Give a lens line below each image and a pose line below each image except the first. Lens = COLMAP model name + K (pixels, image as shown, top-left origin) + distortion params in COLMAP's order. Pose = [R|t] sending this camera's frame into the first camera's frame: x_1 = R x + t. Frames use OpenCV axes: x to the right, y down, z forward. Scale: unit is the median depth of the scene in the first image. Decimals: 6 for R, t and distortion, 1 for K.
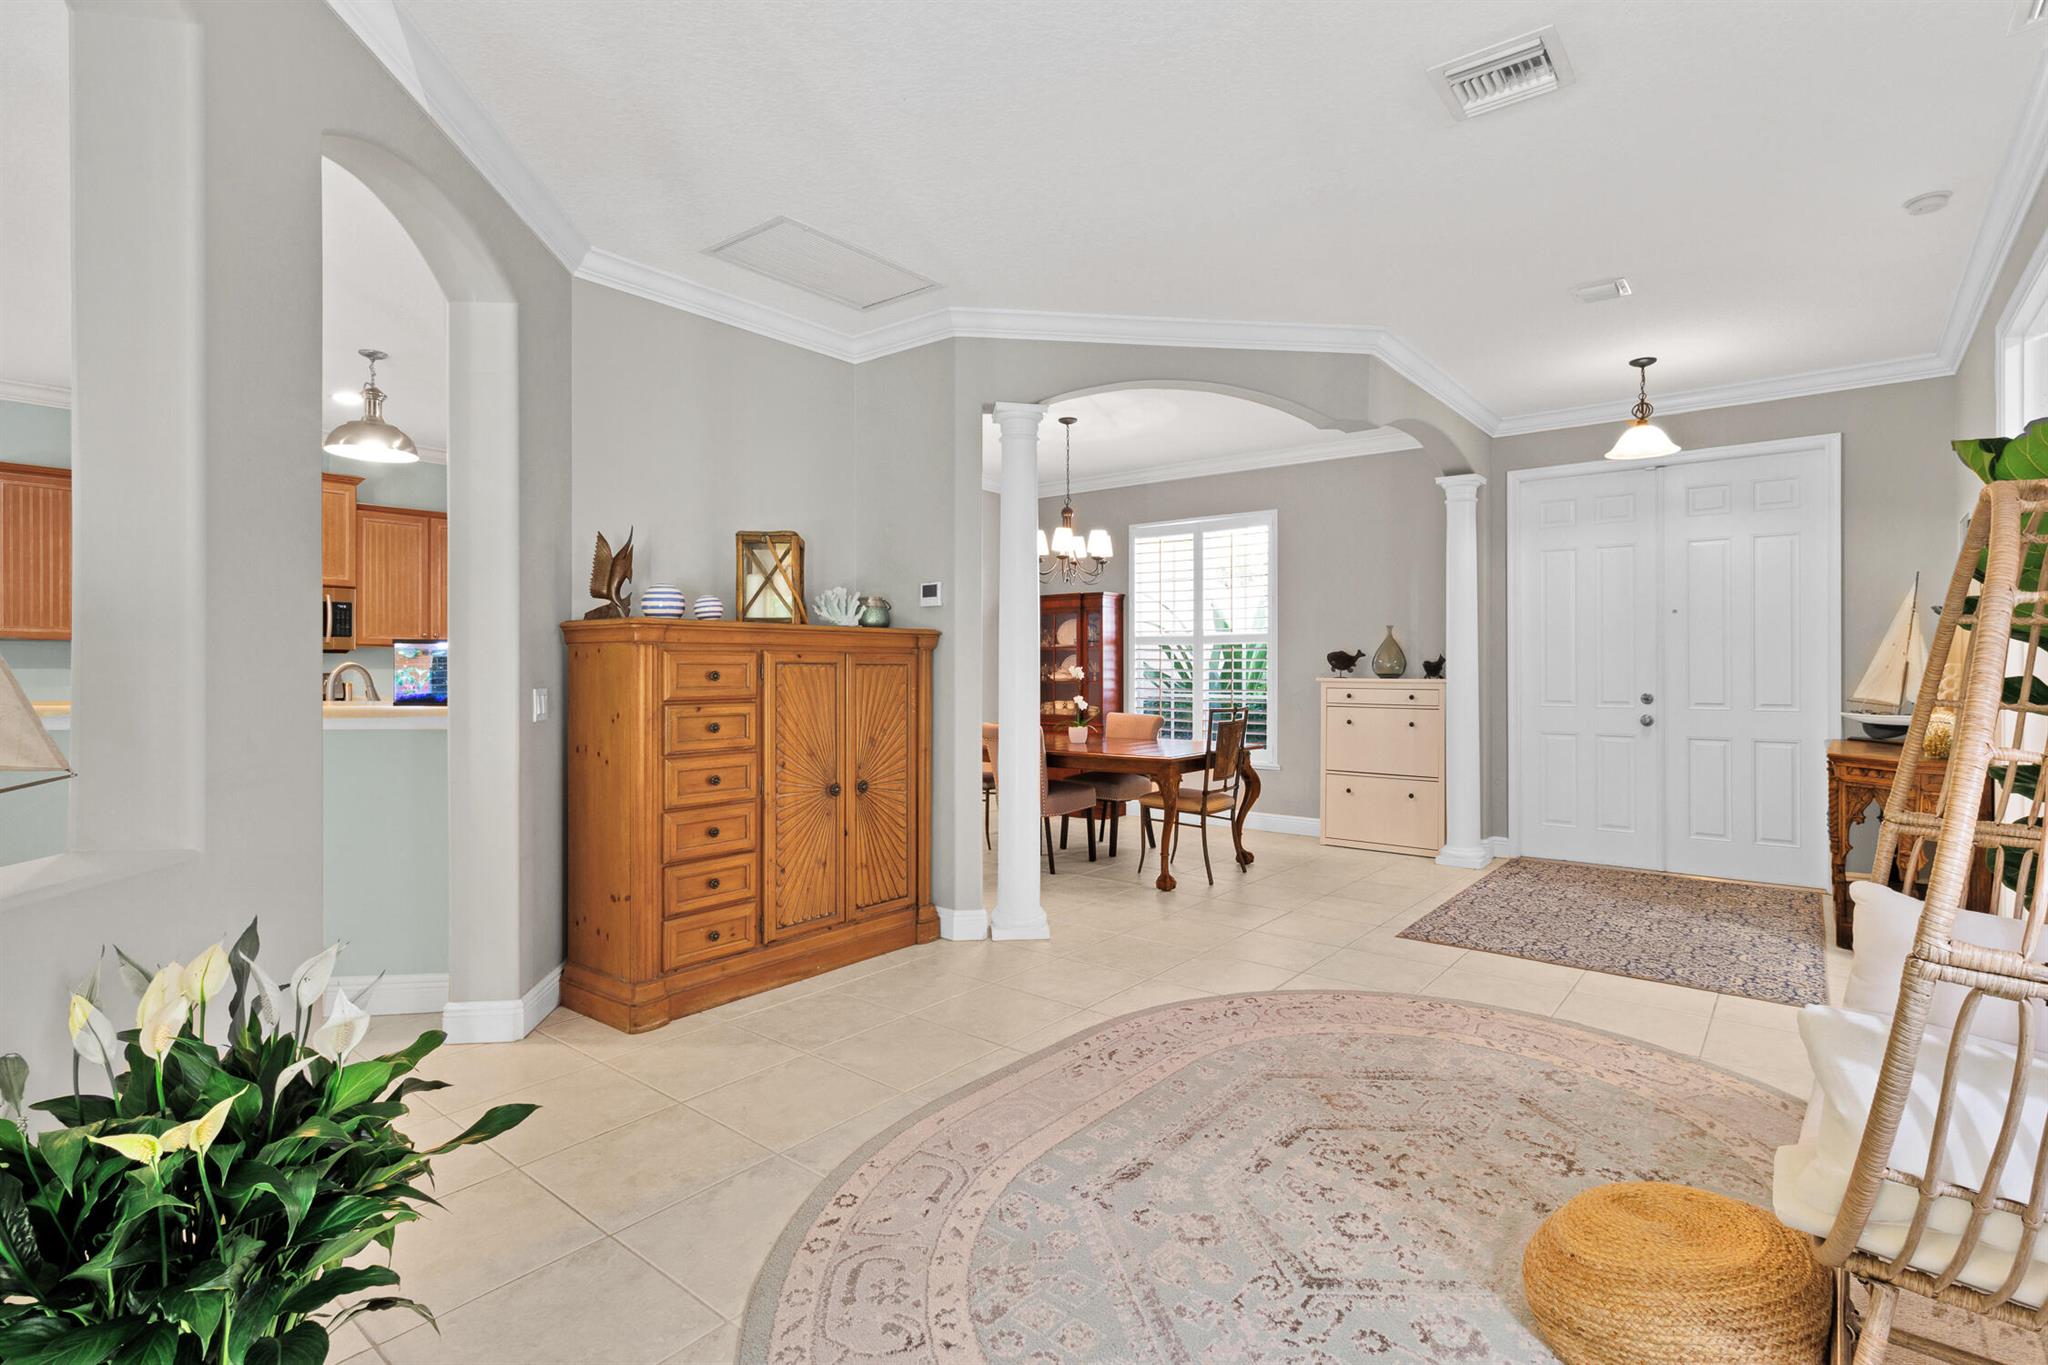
lens RADIAL K [[976.2, 0, 1042.9], [0, 976.2, 671.7], [0, 0, 1]] dist [0.005044, -0.000077]
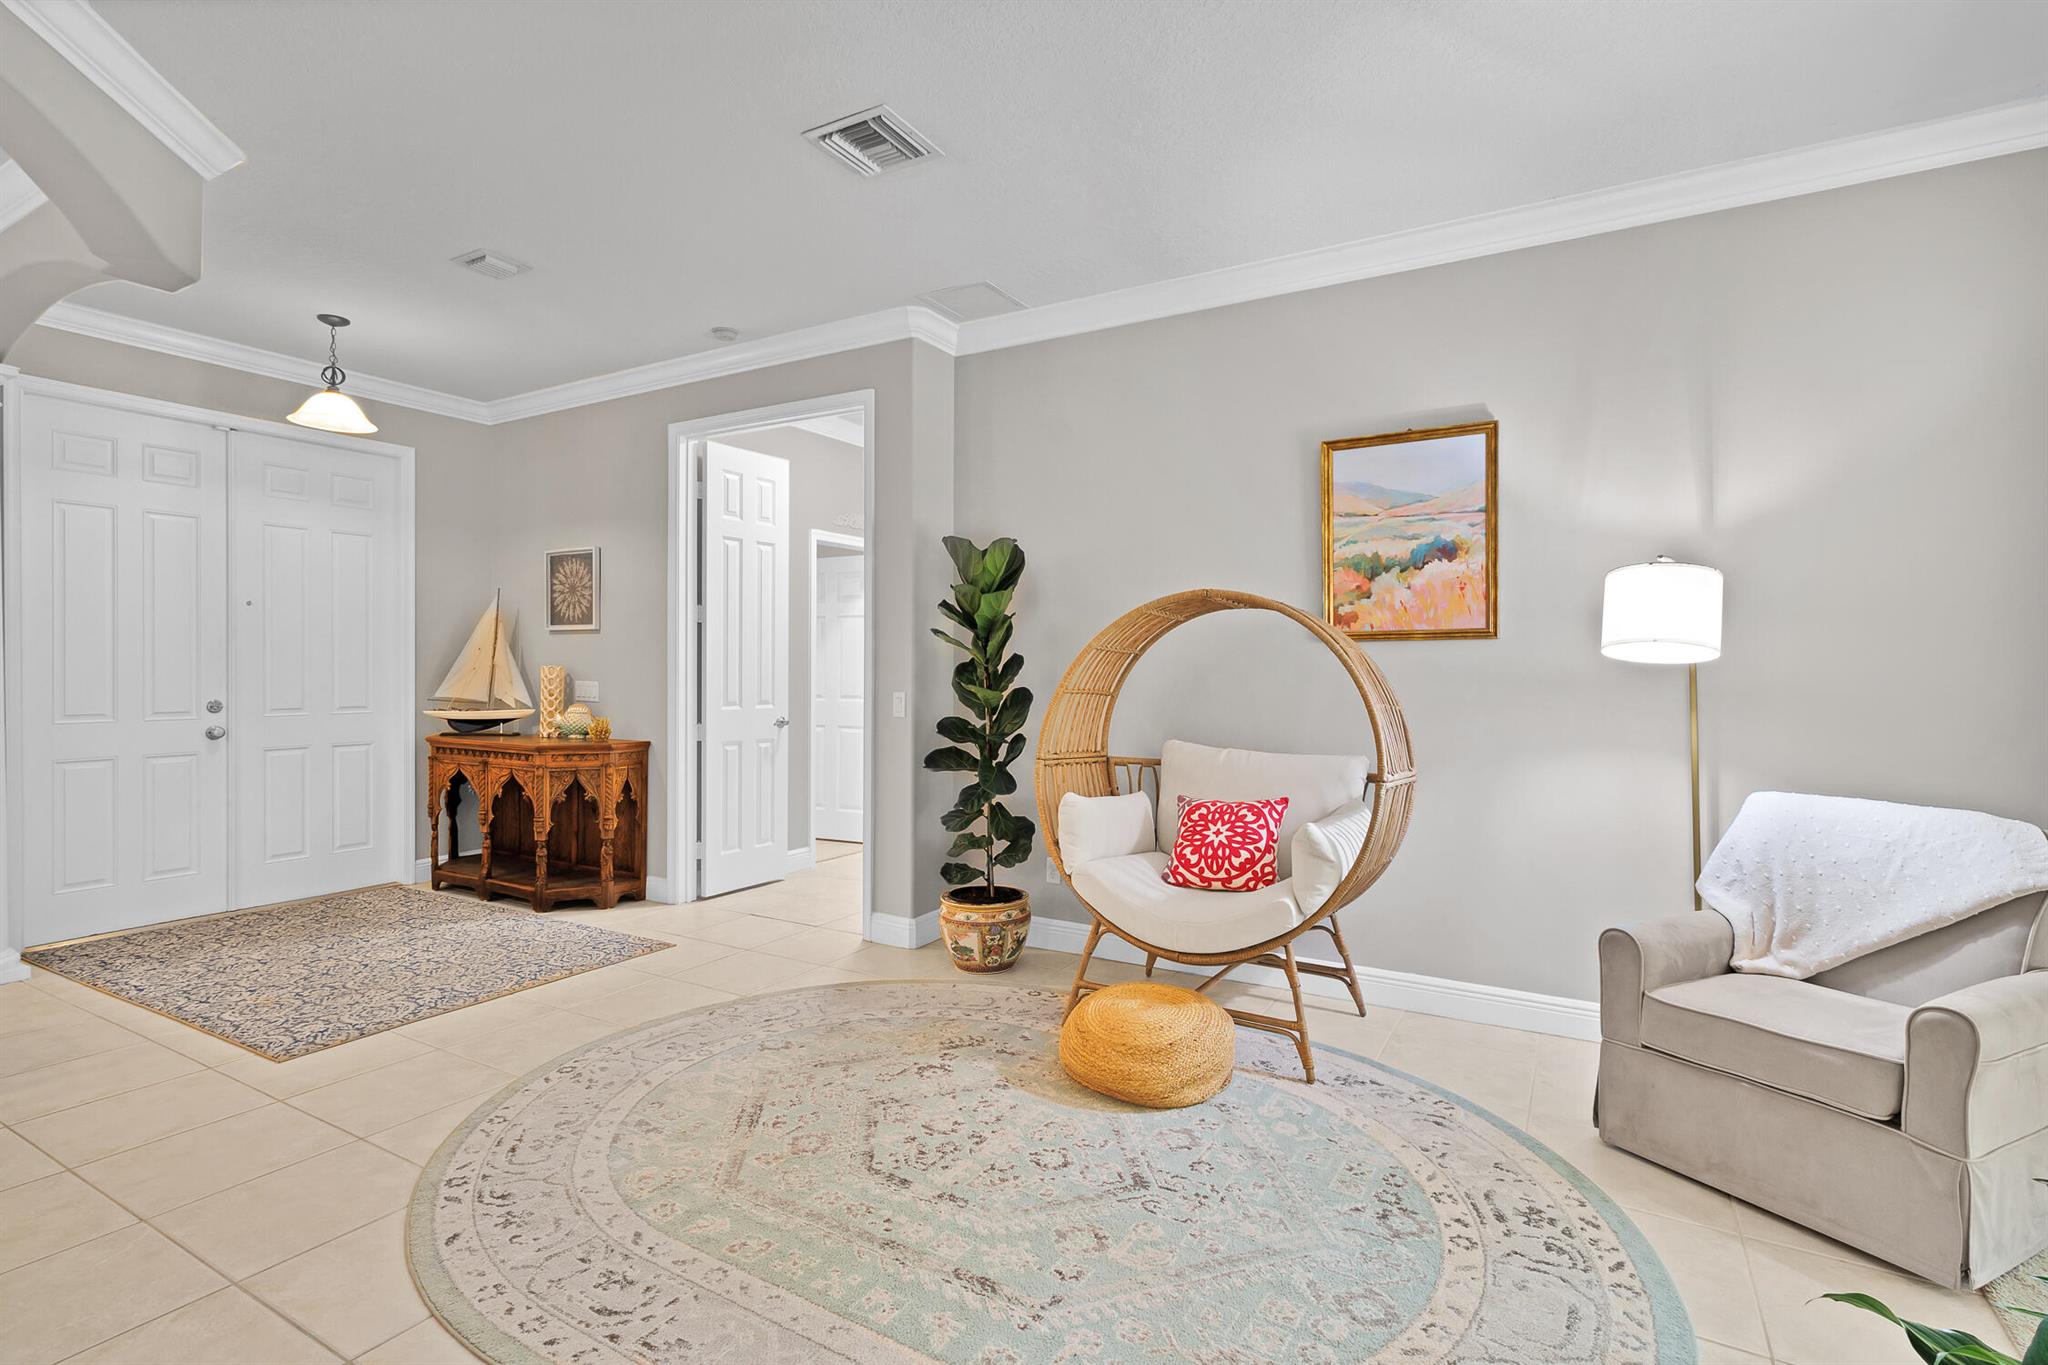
lens RADIAL K [[976.2, 0, 1031.3], [0, 976.2, 672.3], [0, 0, 1]] dist [0.005044, -0.000077]
pose [[-0.144737, -0.003029, 0.989466, -0.426265], [-0.000371, 0.999995, 0.003007, -0.005267], [-0.989470, 0.000068, -0.144737, 0.623480]]
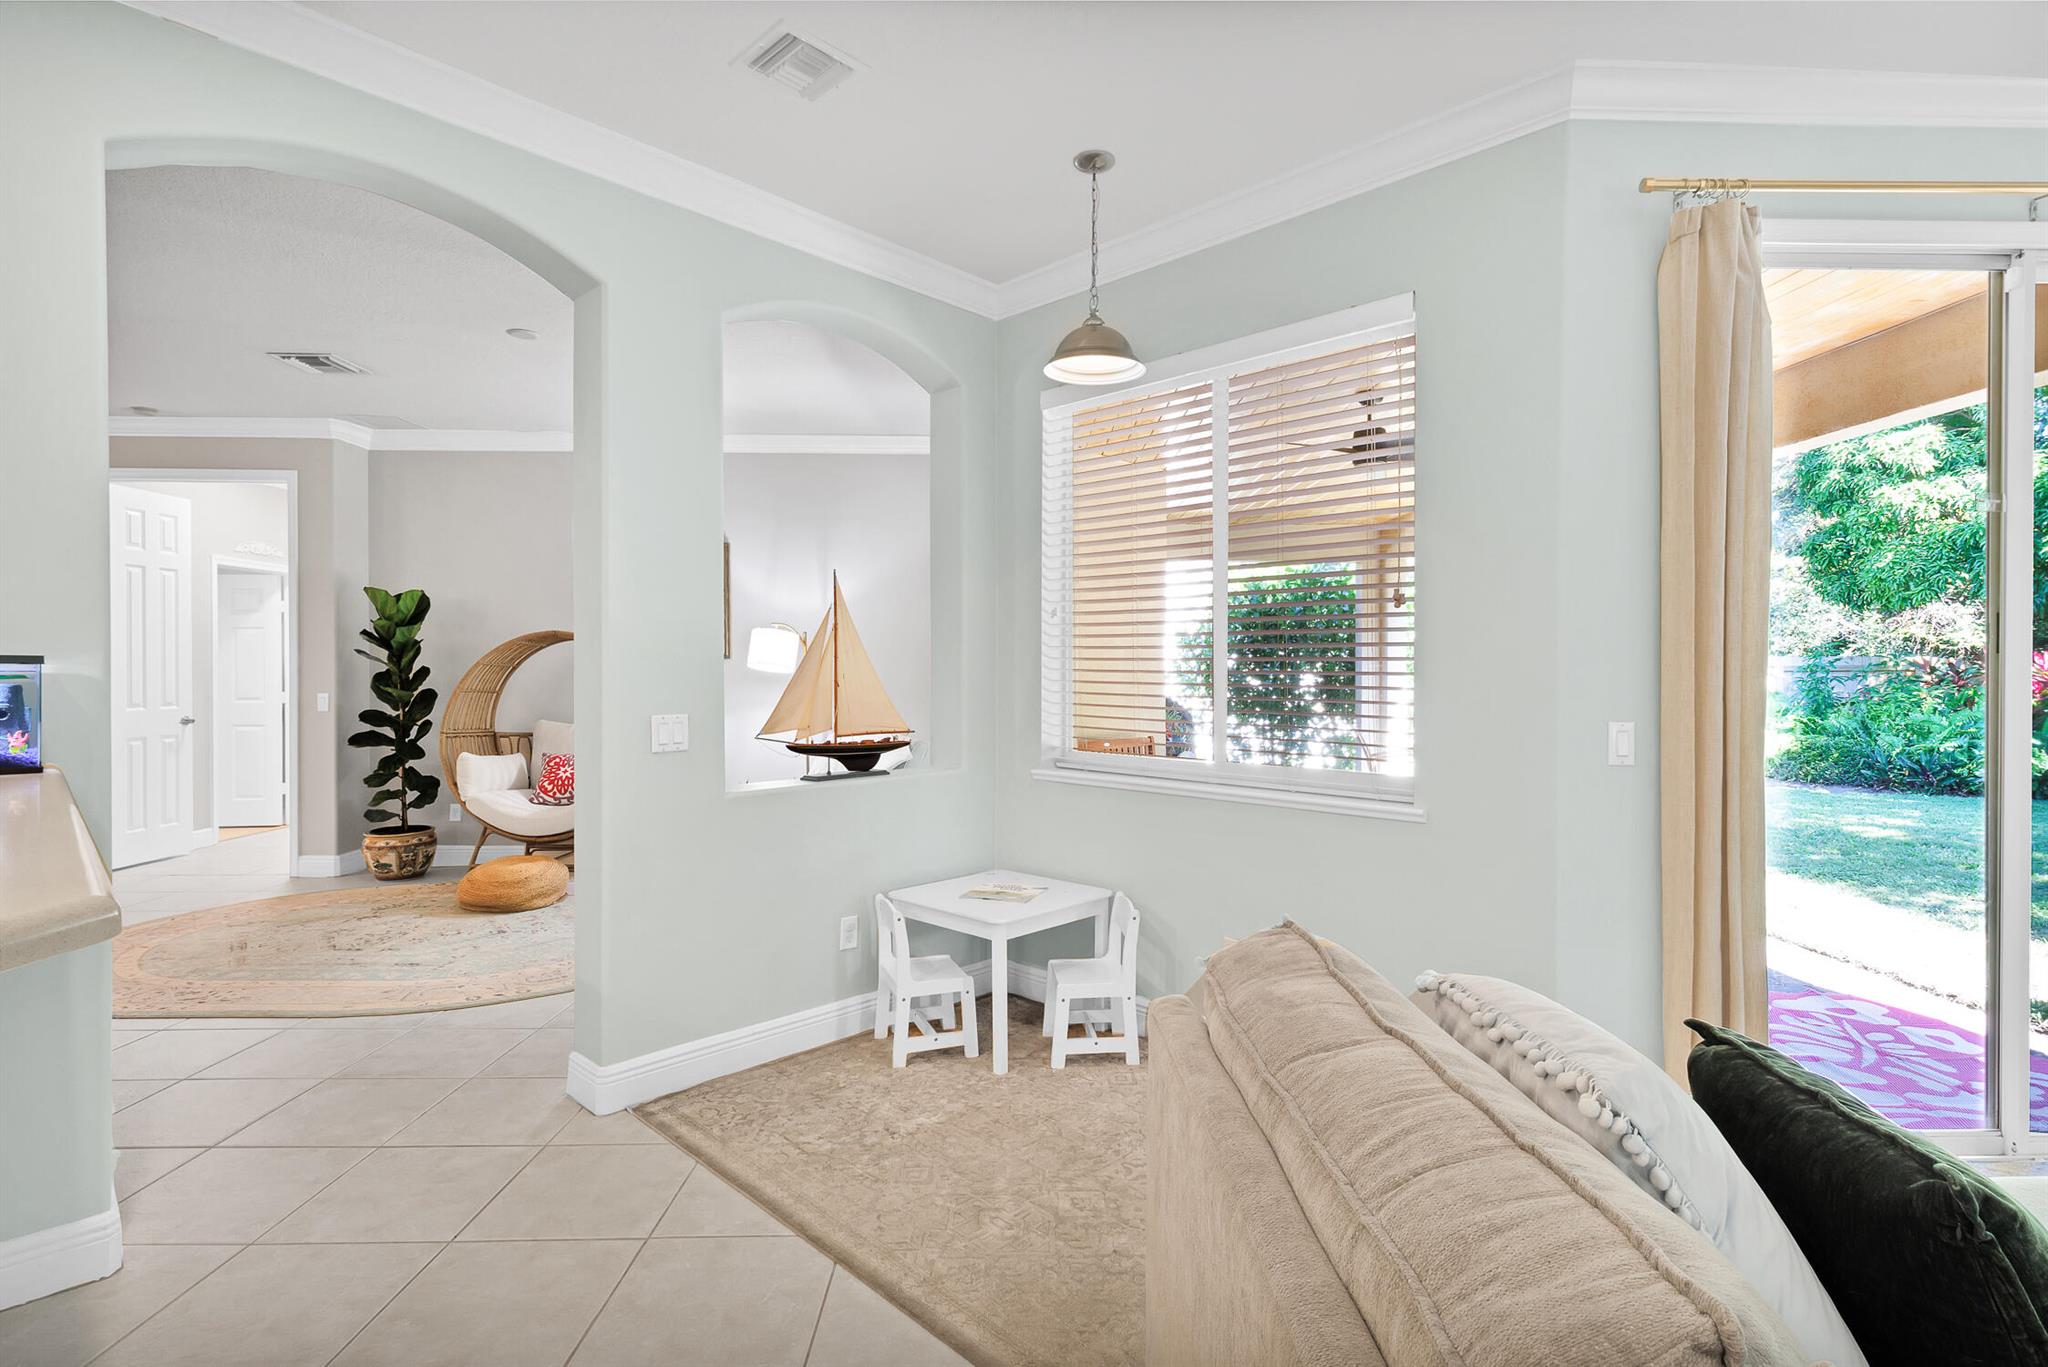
lens RADIAL K [[976.2, 0, 1045.5], [0, 976.2, 678.7], [0, 0, 1]] dist [0.005044, -0.000077]
pose [[-0.645689, -0.009820, 0.763537, -1.170790], [0.001931, 0.999893, 0.014492, -0.021125], [-0.763598, 0.010832, -0.645601, 0.731163]]
